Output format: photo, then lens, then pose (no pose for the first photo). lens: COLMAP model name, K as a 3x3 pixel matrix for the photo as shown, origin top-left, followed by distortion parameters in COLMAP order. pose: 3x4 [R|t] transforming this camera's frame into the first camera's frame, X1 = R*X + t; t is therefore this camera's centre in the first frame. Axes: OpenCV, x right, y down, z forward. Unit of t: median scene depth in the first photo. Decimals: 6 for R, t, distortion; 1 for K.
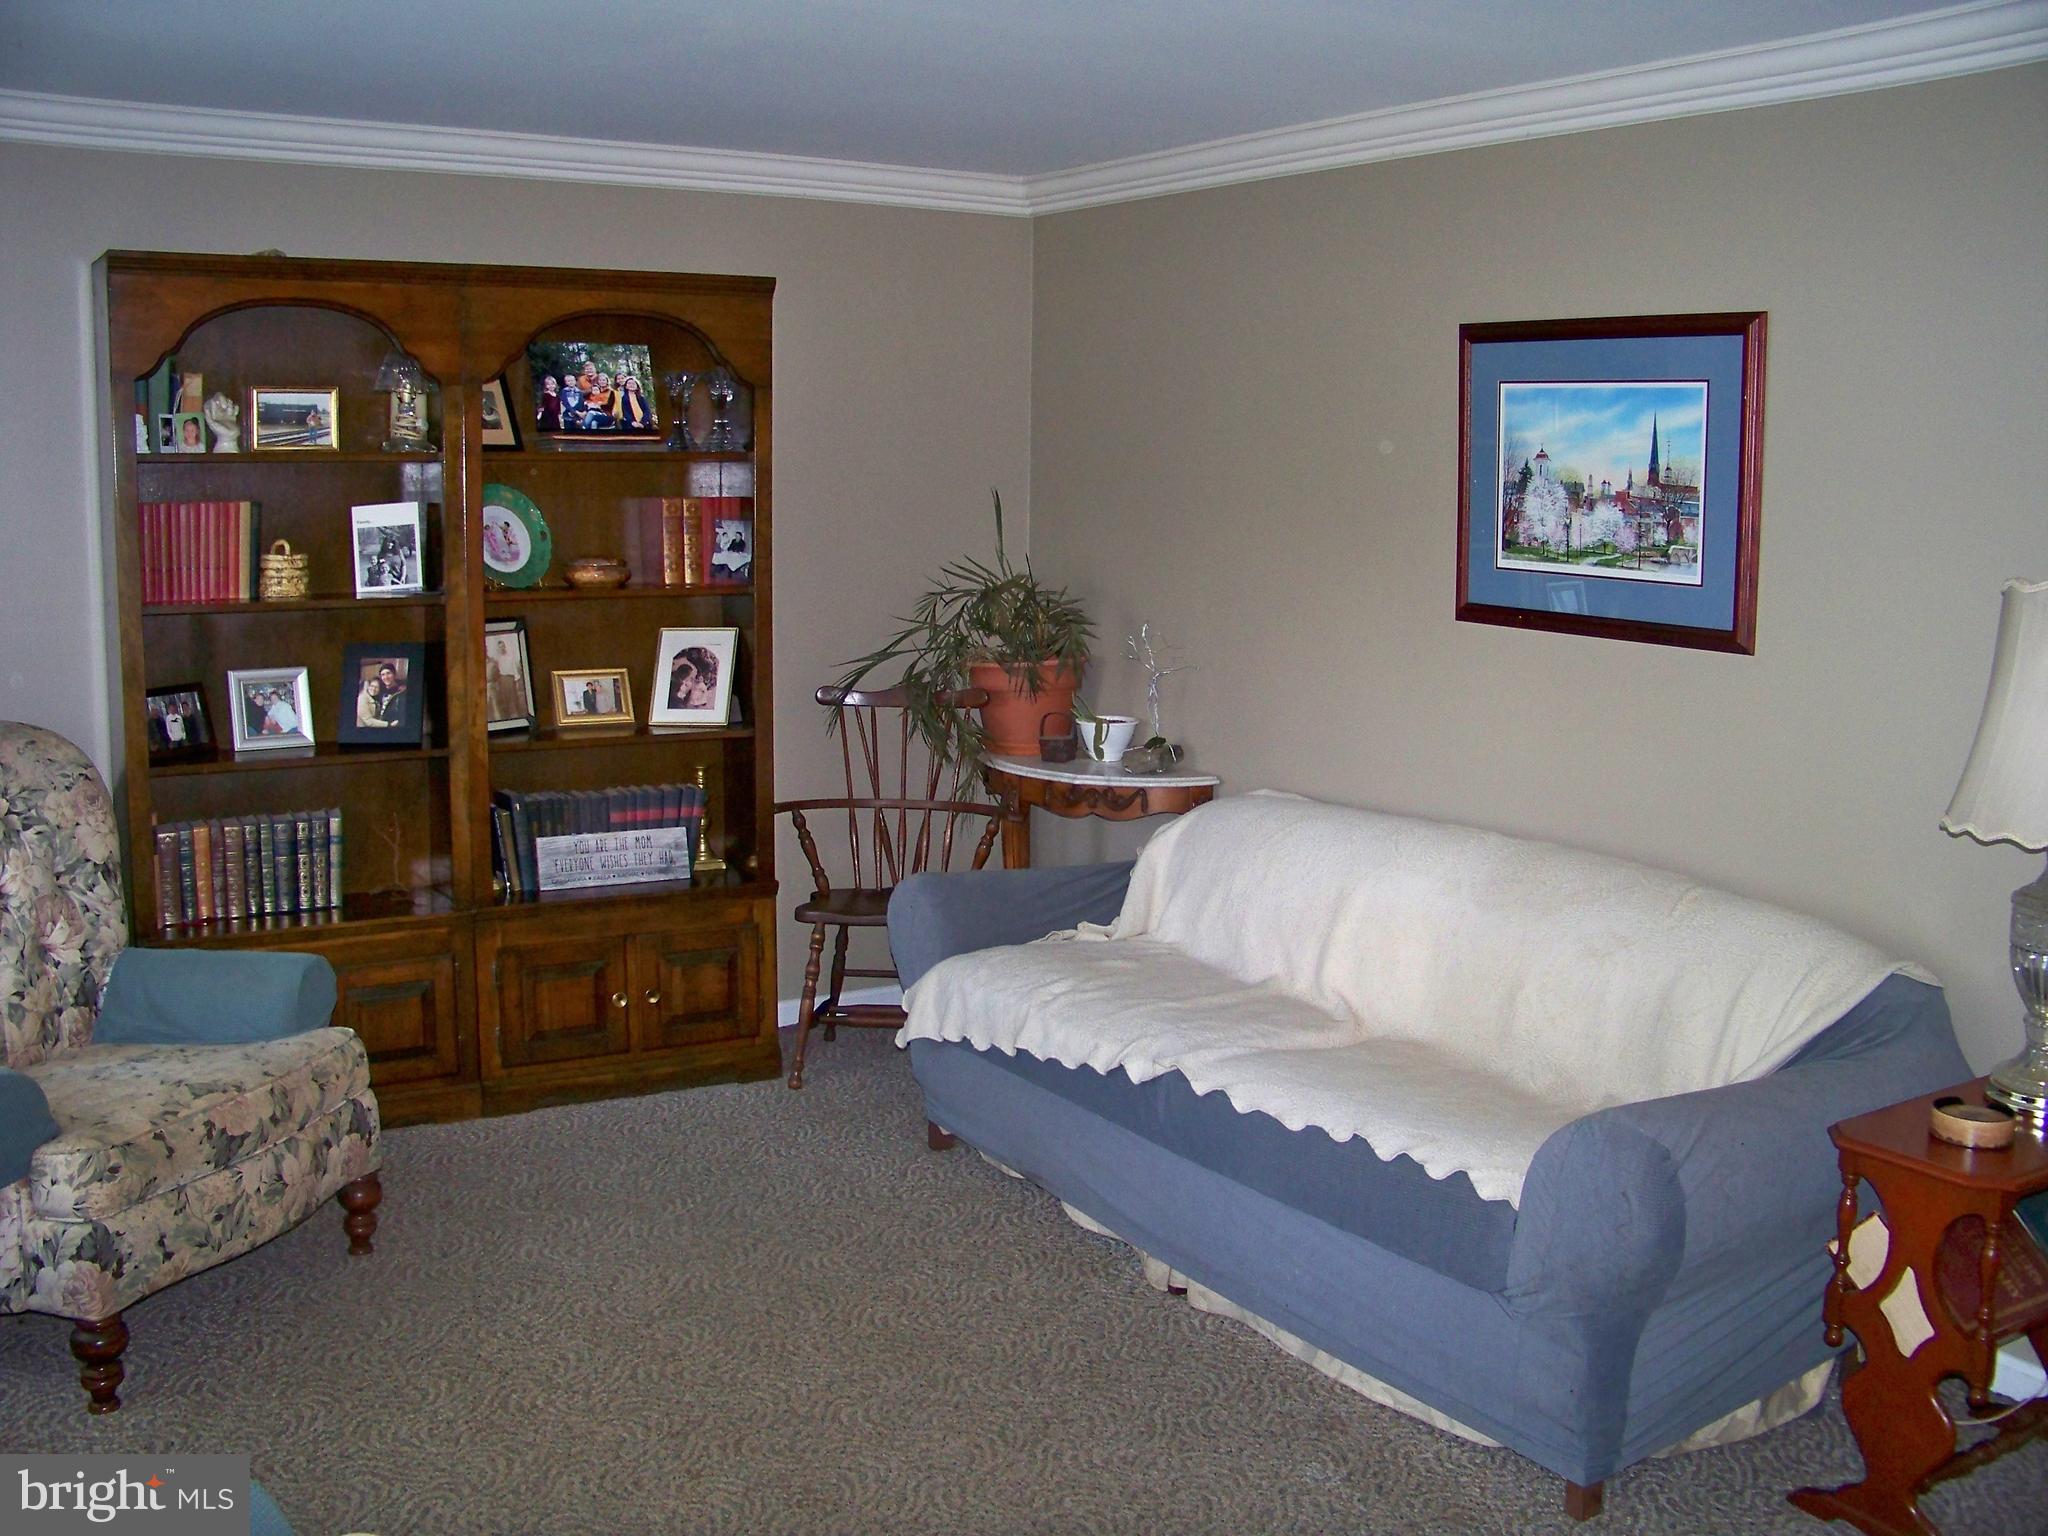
lens RADIAL K [[2001.0, 0, 1018.1], [0, 2001.0, 714.4], [0, 0, 1]] dist [-0.209299, 0.180155]
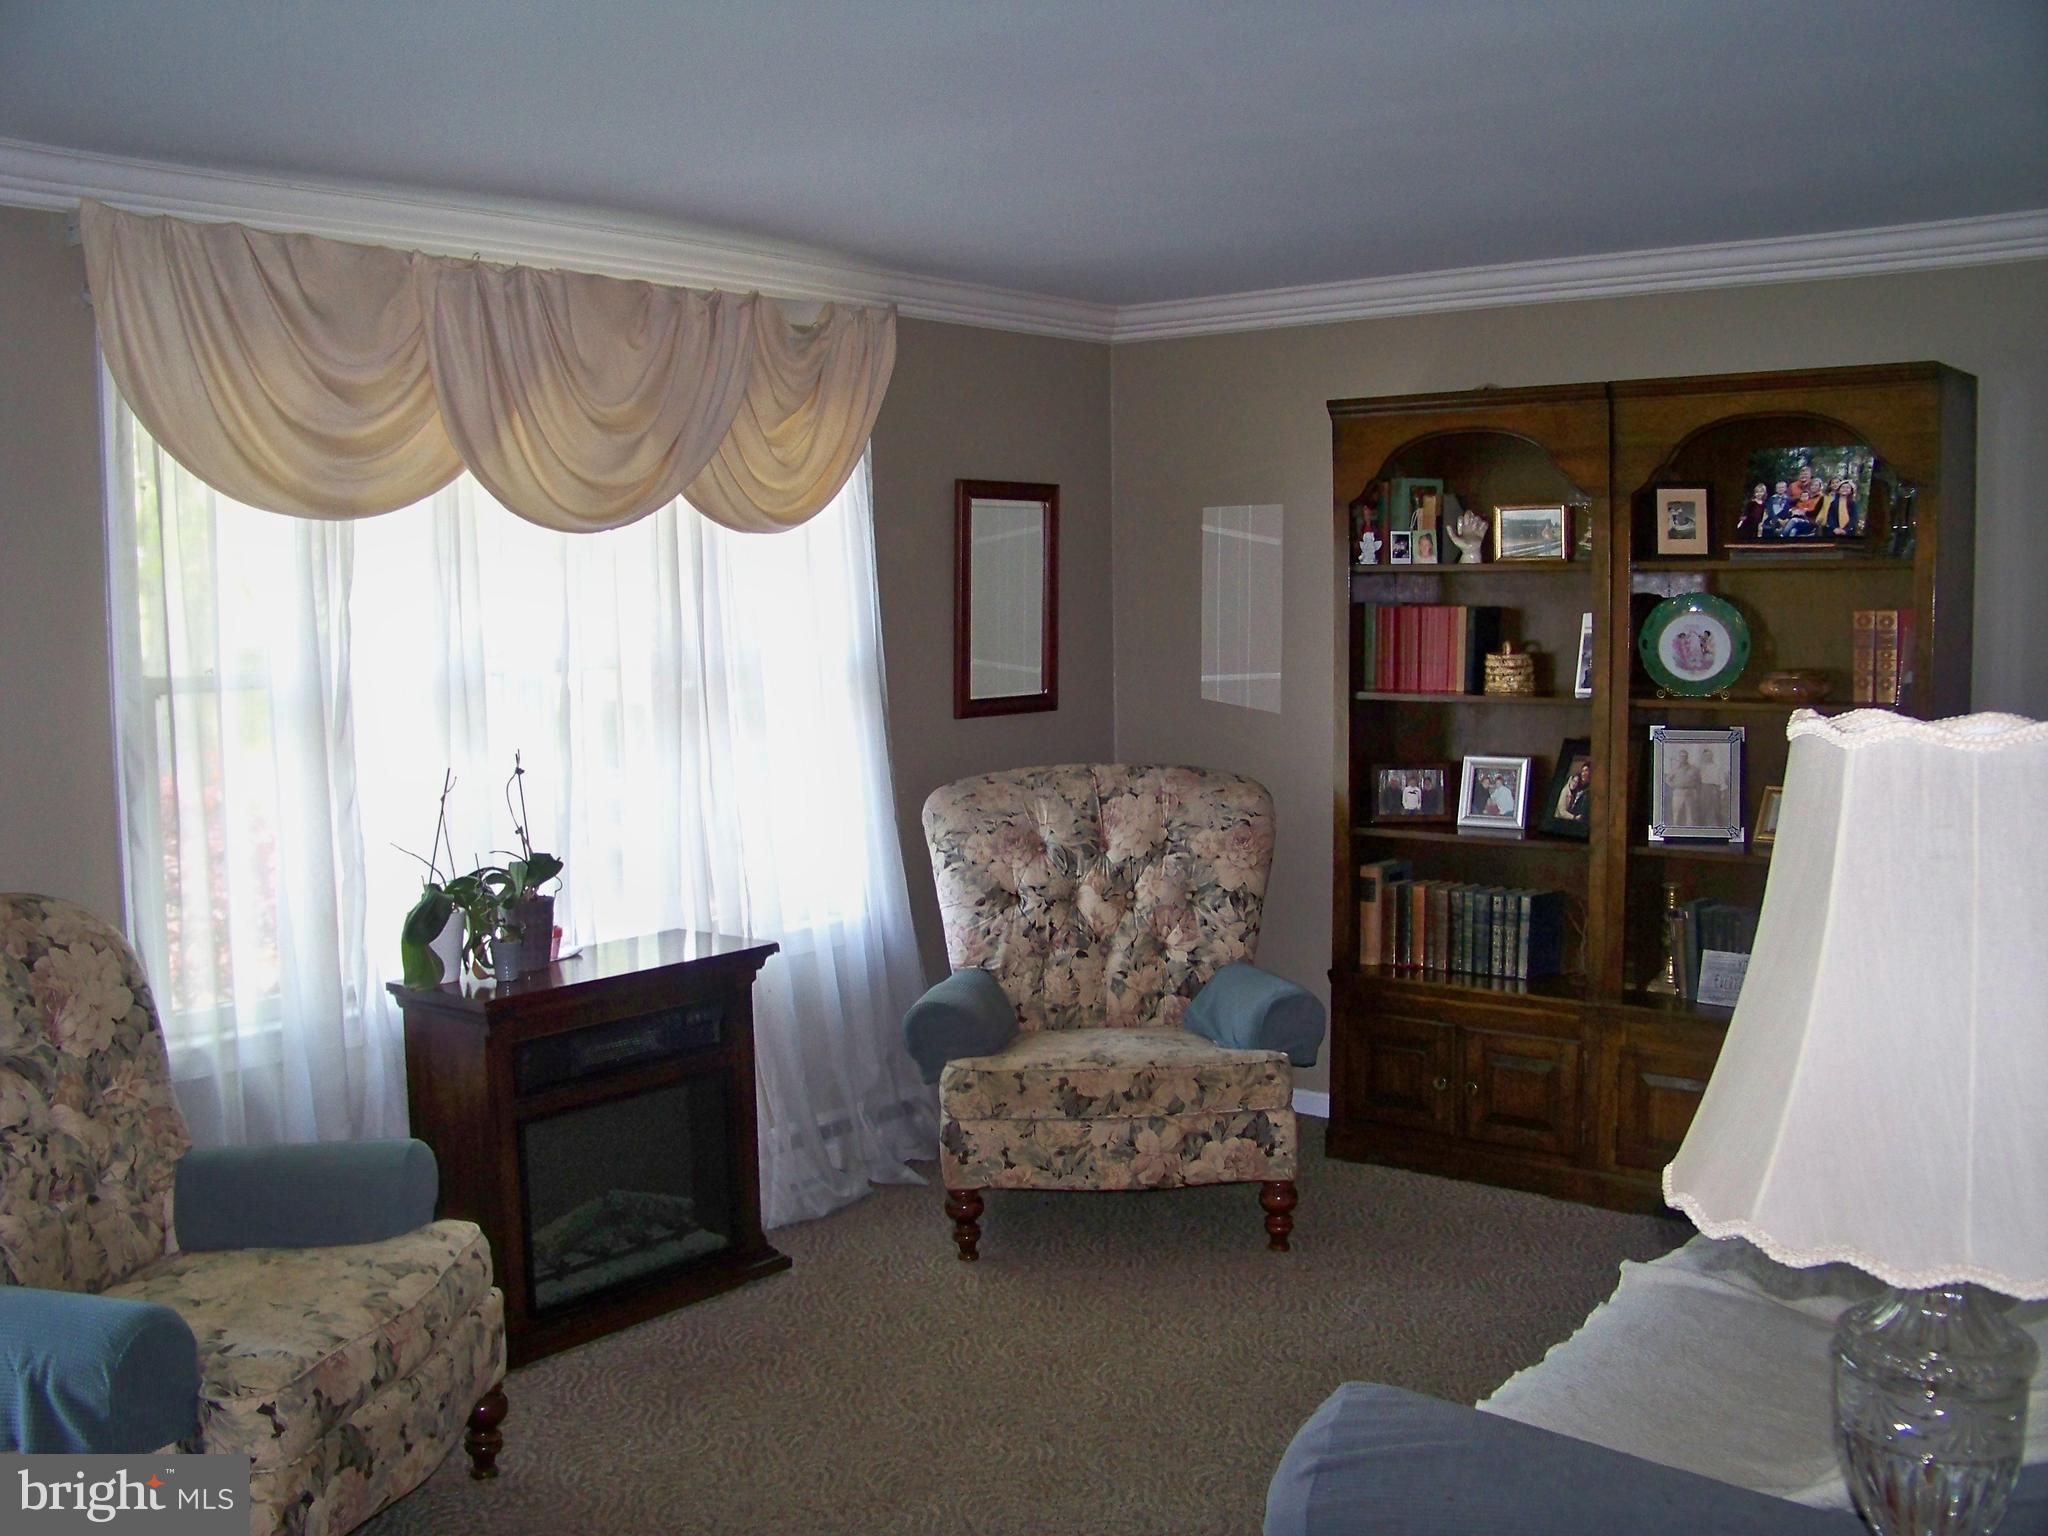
lens RADIAL K [[2001.0, 0, 1018.1], [0, 2001.0, 714.4], [0, 0, 1]] dist [-0.209299, 0.180155]
pose [[0.333563, 0.048475, -0.941481, 0.593345], [-0.103728, 0.994501, 0.014455, -0.035326], [0.937004, 0.092836, 0.336757, 0.359691]]
